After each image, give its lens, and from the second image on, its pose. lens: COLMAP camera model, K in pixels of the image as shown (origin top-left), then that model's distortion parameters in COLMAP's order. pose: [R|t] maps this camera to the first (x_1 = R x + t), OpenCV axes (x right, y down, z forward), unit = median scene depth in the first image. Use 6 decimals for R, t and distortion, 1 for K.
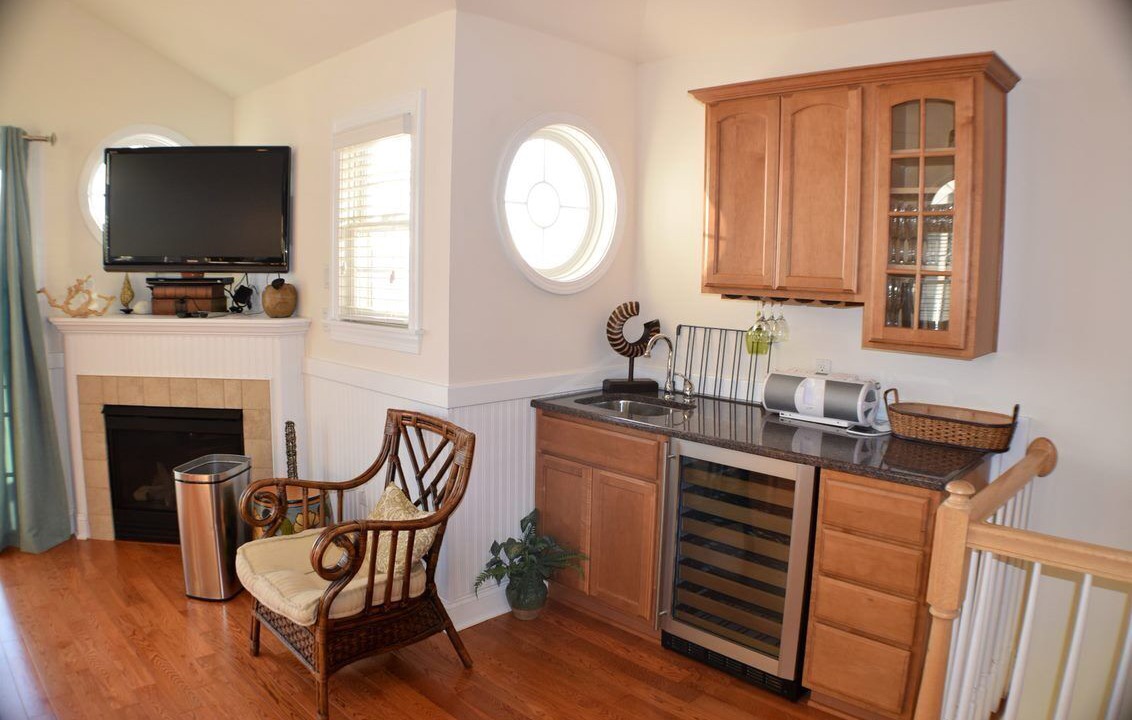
lens RADIAL K [[786.4, 0, 571.3], [0, 786.4, 359.4], [0, 0, 1]] dist [-0.210749, 0.057019]
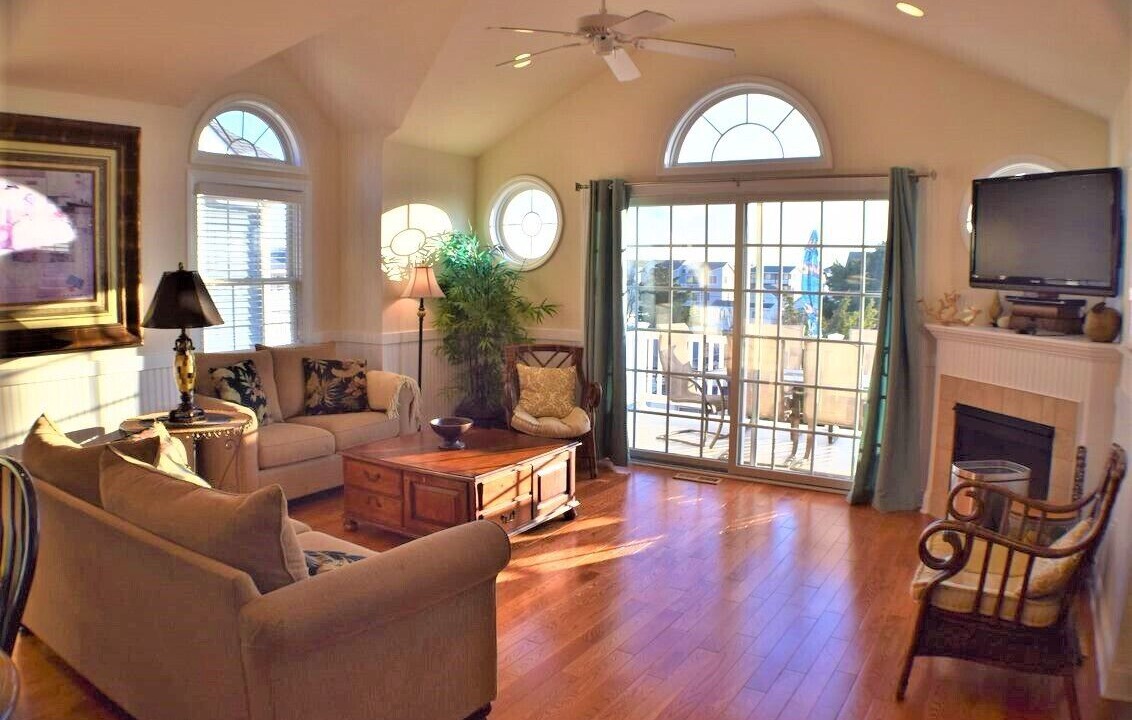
lens RADIAL K [[786.4, 0, 571.3], [0, 786.4, 359.4], [0, 0, 1]] dist [-0.210749, 0.057019]
pose [[0.199686, 0.093216, -0.975416, 0.378856], [-0.126399, 0.989598, 0.068695, -0.009350], [0.971673, 0.109574, 0.209392, 0.151539]]
